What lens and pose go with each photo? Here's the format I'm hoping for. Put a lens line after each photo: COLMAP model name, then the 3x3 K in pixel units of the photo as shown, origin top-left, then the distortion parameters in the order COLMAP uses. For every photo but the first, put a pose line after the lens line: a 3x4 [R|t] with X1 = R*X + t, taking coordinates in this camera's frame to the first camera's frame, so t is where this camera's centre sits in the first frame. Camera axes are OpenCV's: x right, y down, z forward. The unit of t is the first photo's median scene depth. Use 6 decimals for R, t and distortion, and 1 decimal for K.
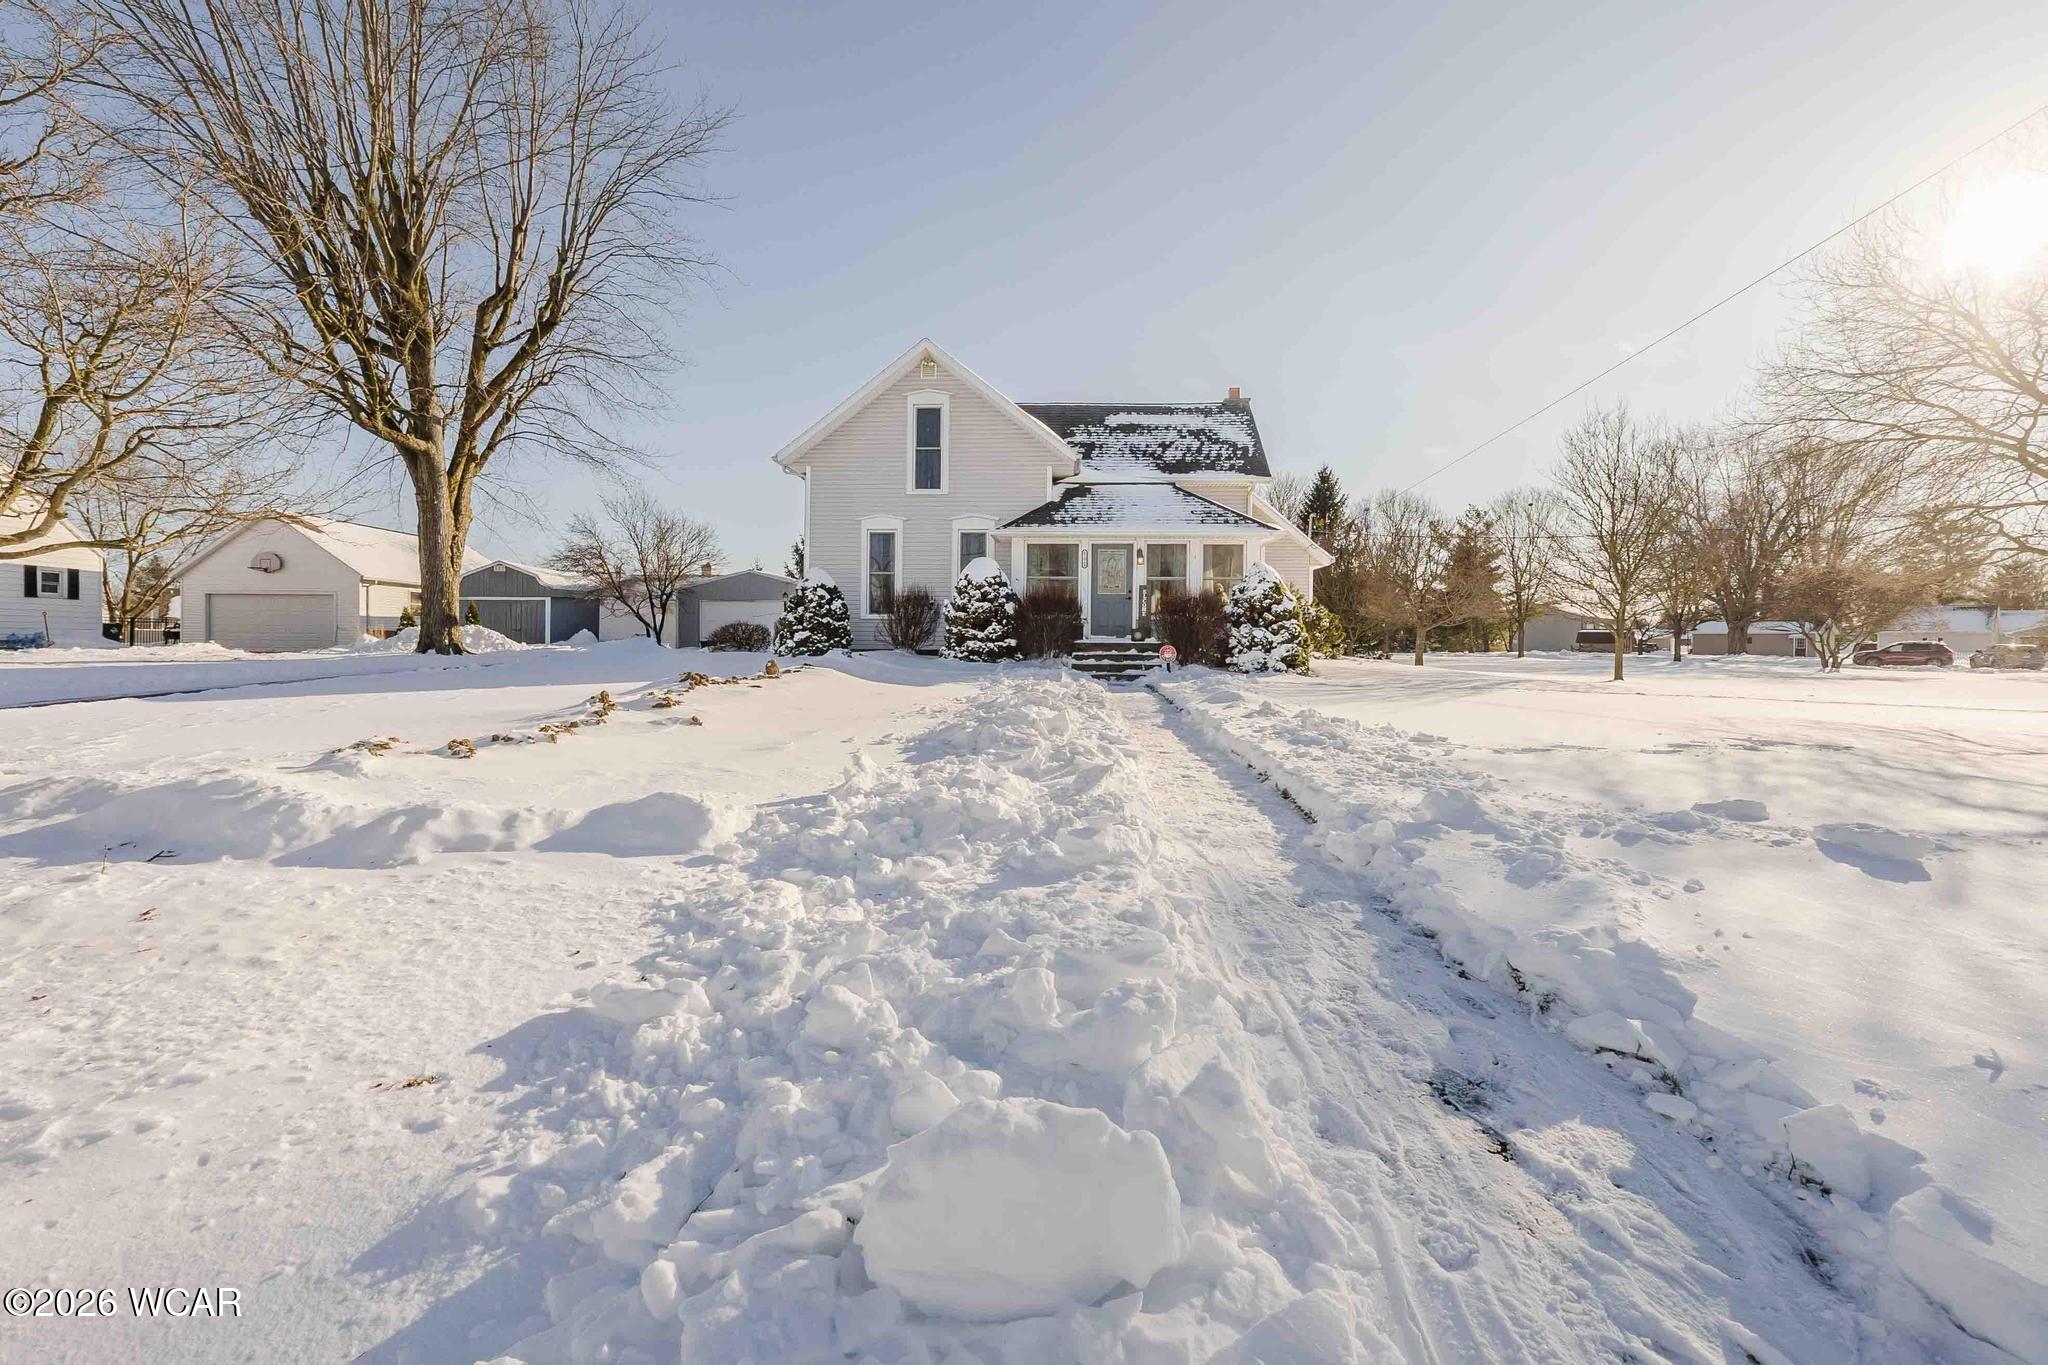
lens RADIAL K [[882.0, 0, 1005.9], [0, 882.0, 661.6], [0, 0, 1]] dist [-0.001113, -0.000312]
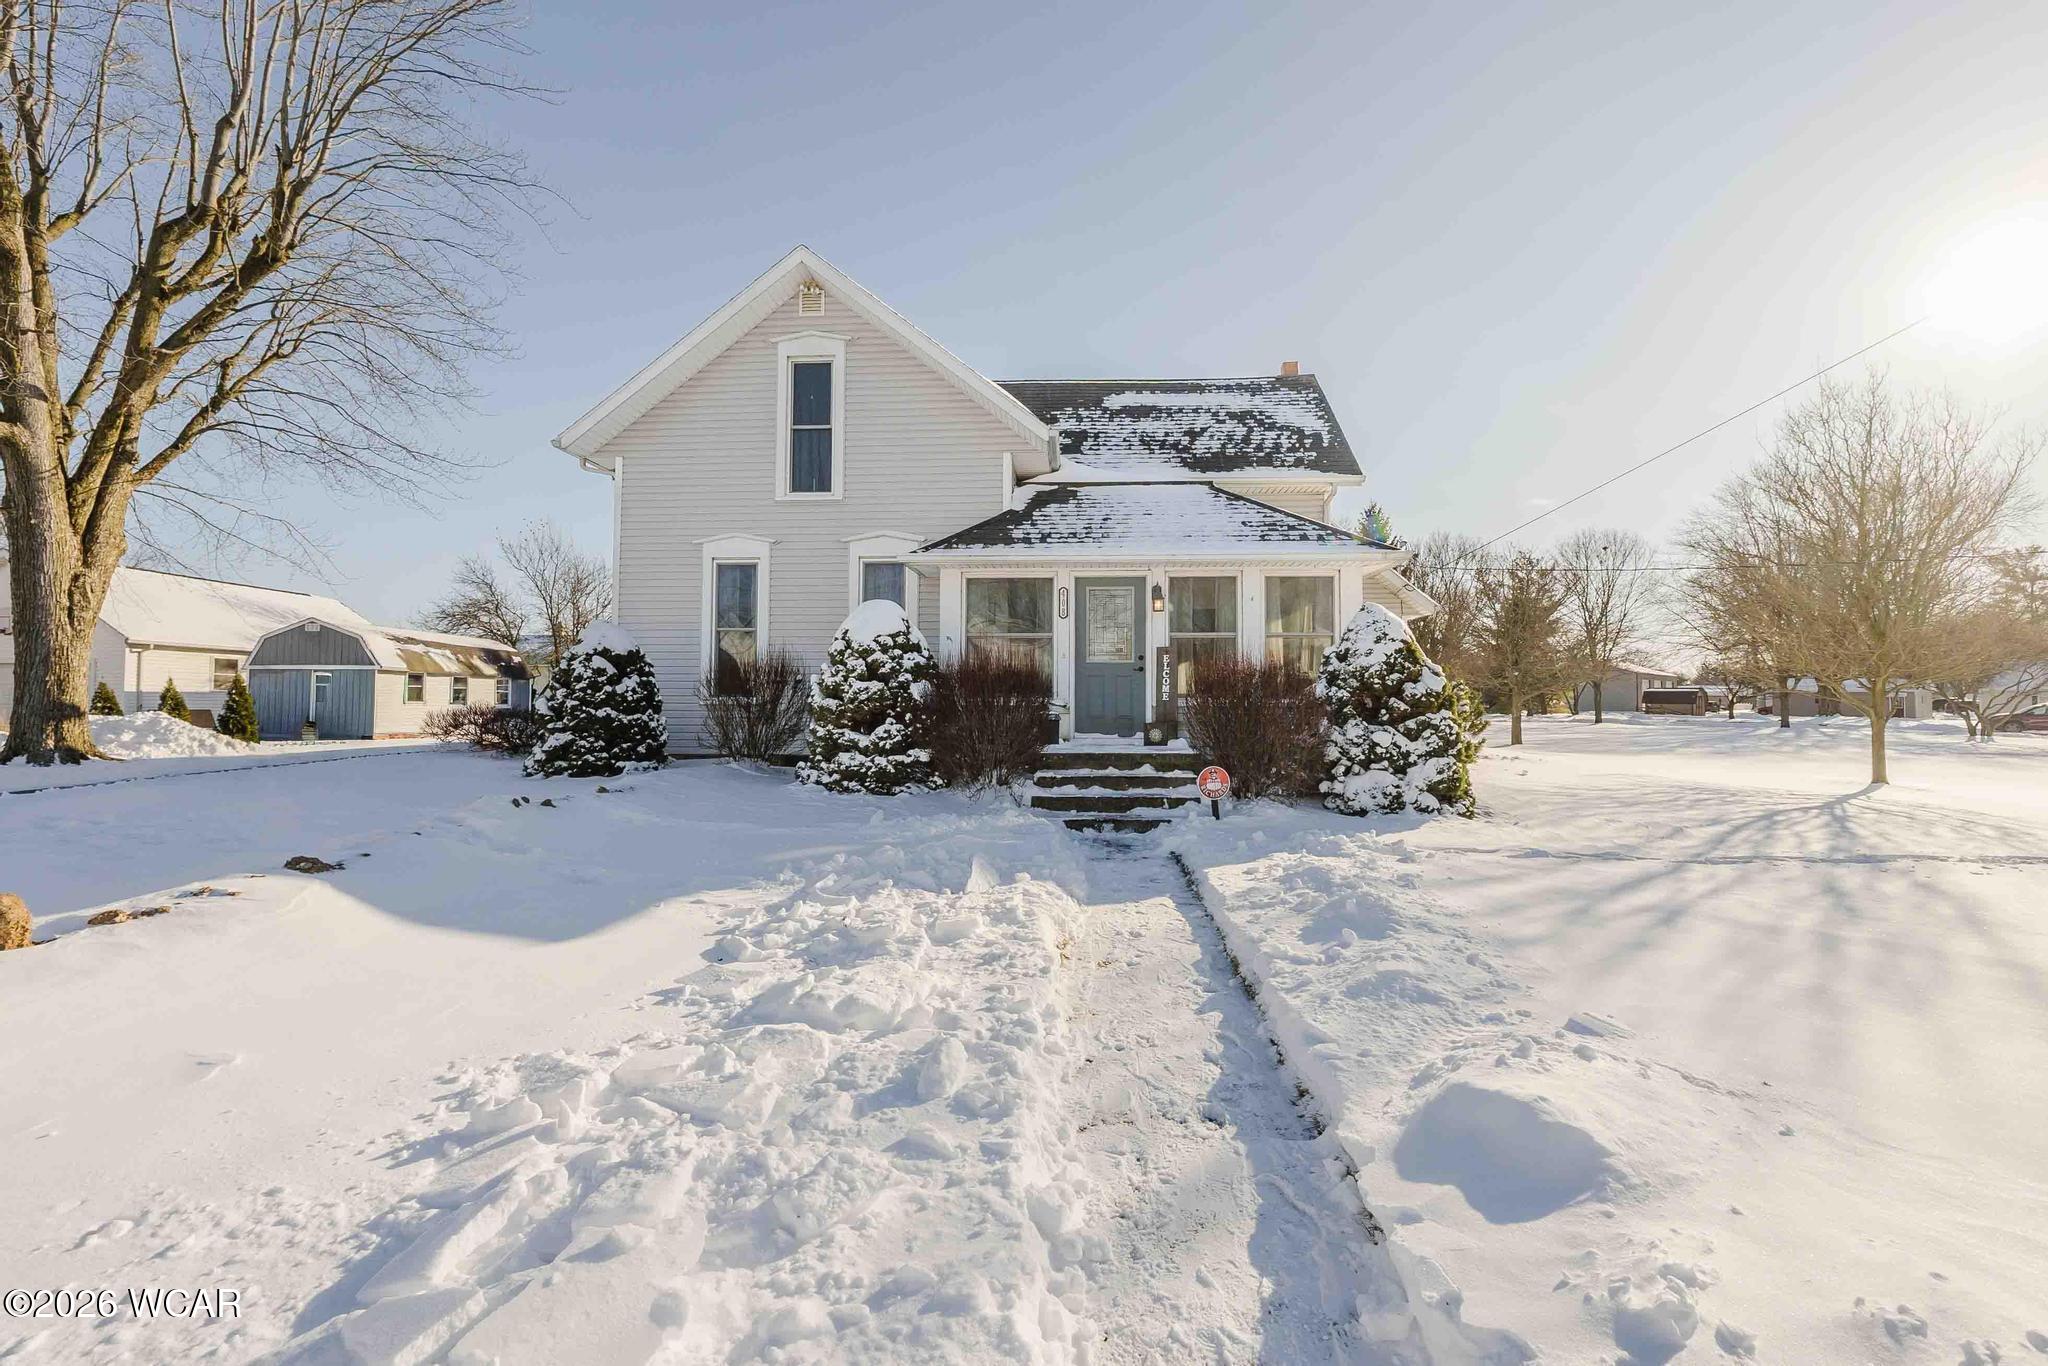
lens RADIAL K [[874.8, 0, 1024.0], [0, 874.8, 683.0], [0, 0, 1]] dist [-0.007315, -0.000412]
pose [[0.999977, -0.006121, -0.002808, 0.063311], [0.006005, 0.999194, -0.039691, -0.039363], [0.003048, 0.039674, 0.999208, 0.412223]]
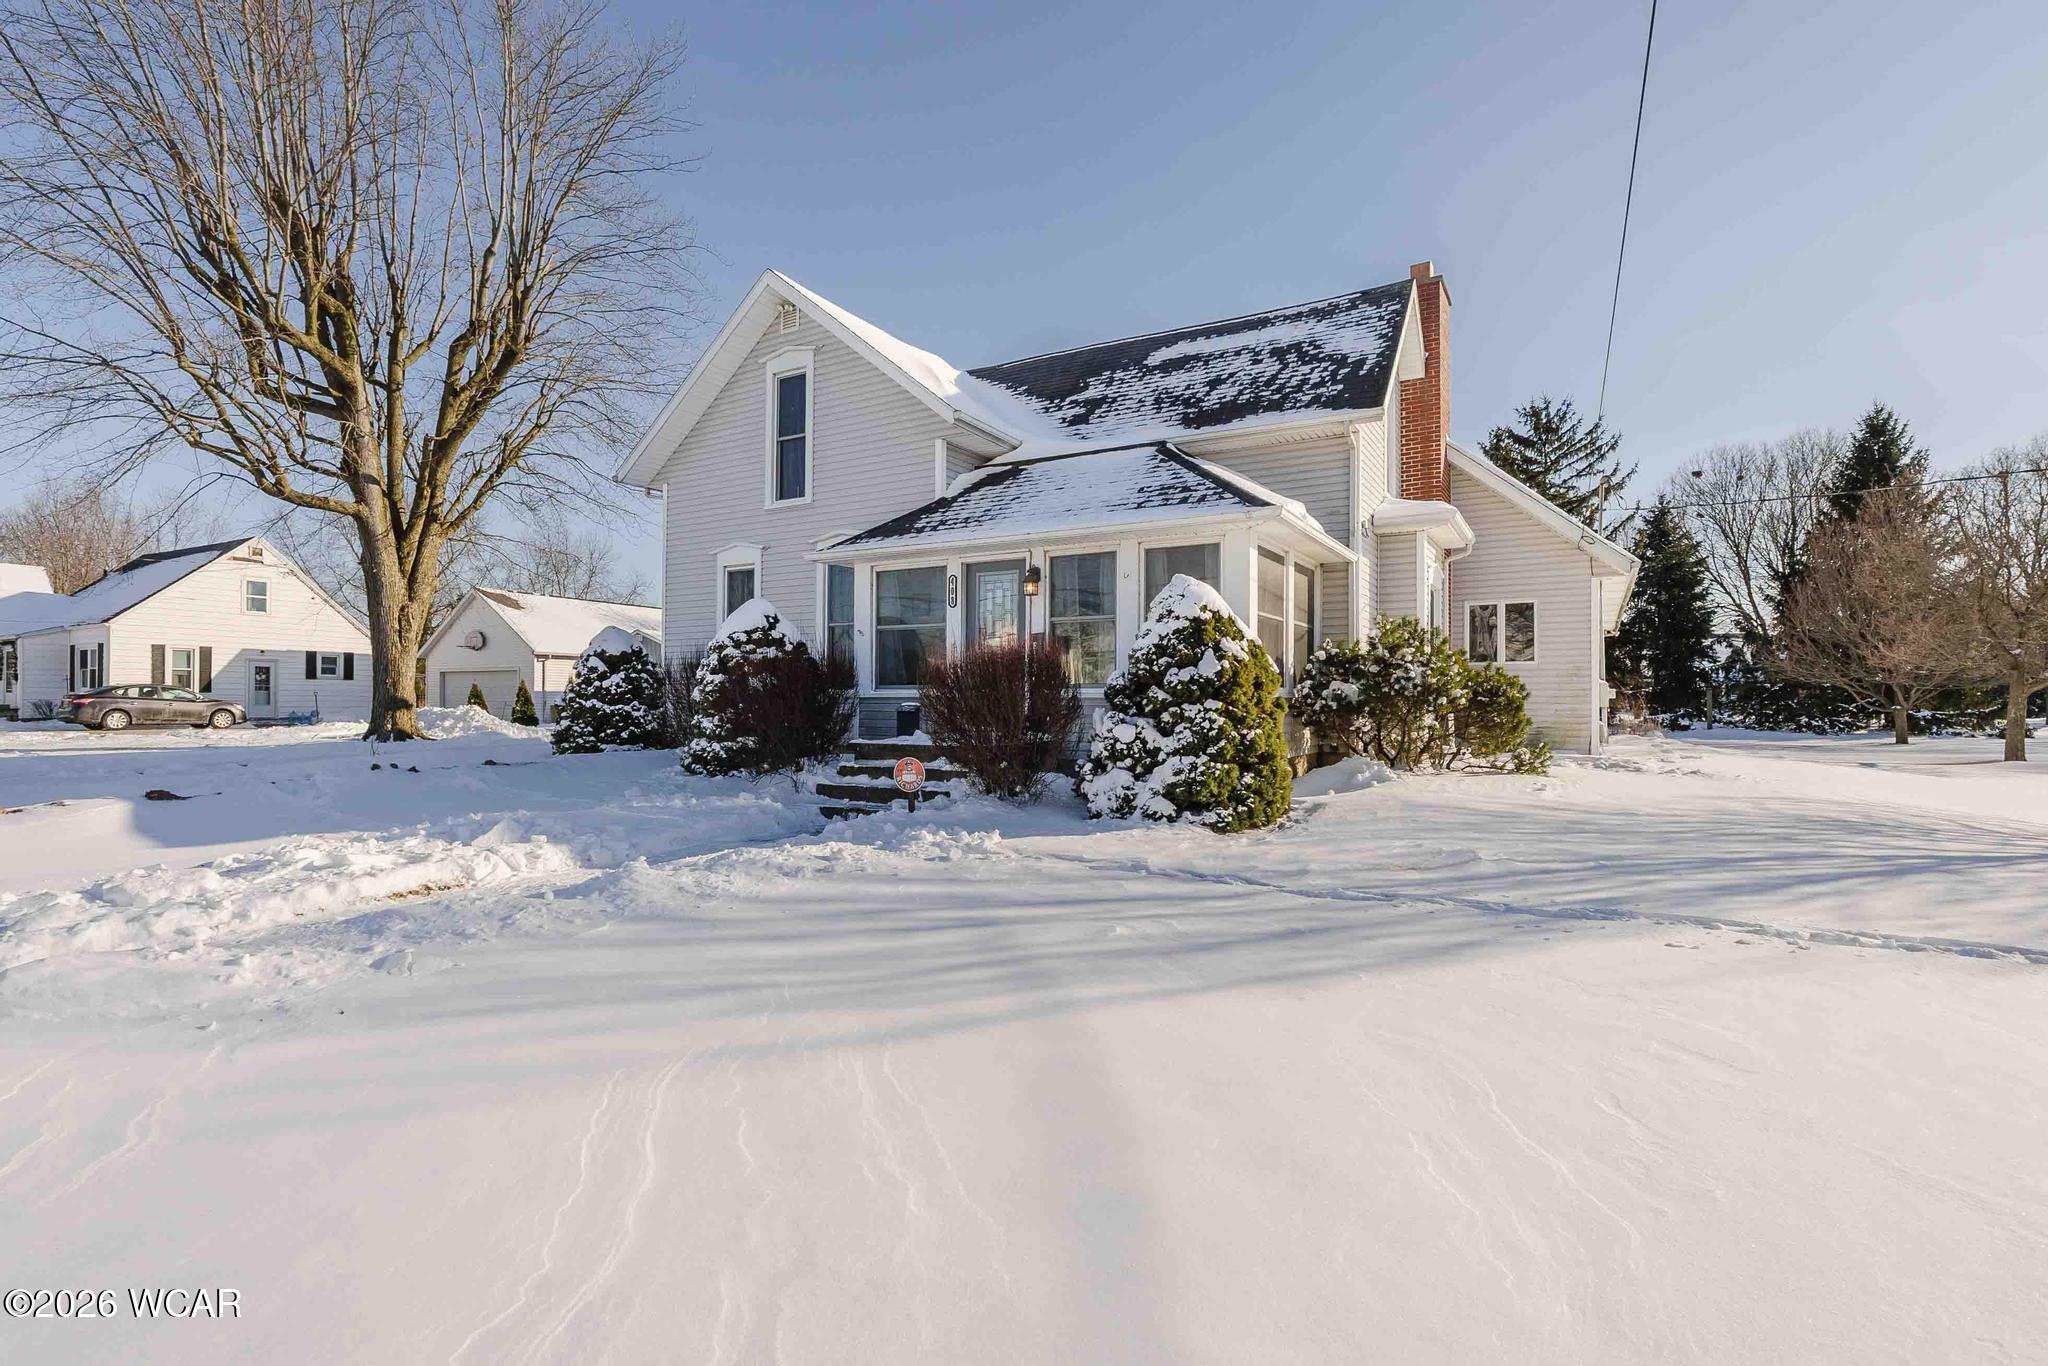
lens RADIAL K [[969.2, 0, 1023.8], [0, 969.2, 708.5], [0, 0, 1]] dist [-0.003709, -0.000154]
pose [[0.886857, -0.002861, -0.462035, 0.411517], [-0.003218, 0.999918, -0.012370, -0.032672], [0.462033, 0.012457, 0.886775, 0.459486]]
